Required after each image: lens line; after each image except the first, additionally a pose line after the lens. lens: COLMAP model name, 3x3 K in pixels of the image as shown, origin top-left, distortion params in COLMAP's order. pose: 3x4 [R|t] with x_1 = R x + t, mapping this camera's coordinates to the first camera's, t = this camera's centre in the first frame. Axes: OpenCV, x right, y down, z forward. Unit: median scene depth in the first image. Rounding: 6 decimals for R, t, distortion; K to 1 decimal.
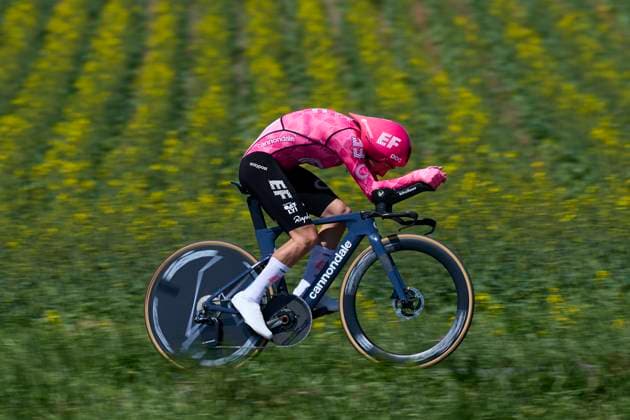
lens RADIAL K [[482.7, 0, 314.8], [0, 482.7, 207.3], [0, 0, 1]] dist [0.003087, -0.004059]
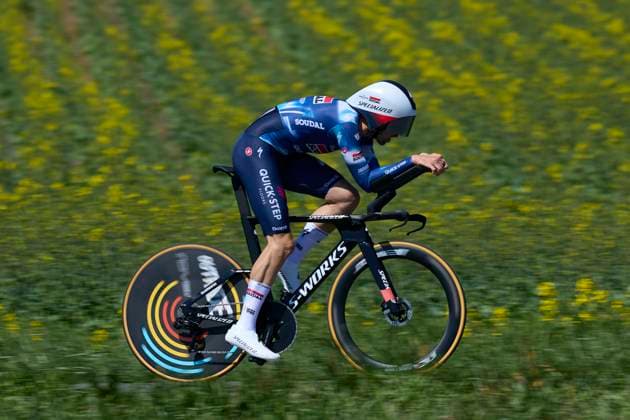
lens RADIAL K [[482.7, 0, 314.9], [0, 482.7, 212.2], [0, 0, 1]] dist [0.003087, -0.004059]
pose [[0.999791, 0.014990, 0.013920, 0.711094], [-0.014970, 0.999887, -0.001510, -0.019965], [-0.013941, 0.001301, 0.999902, 0.007519]]
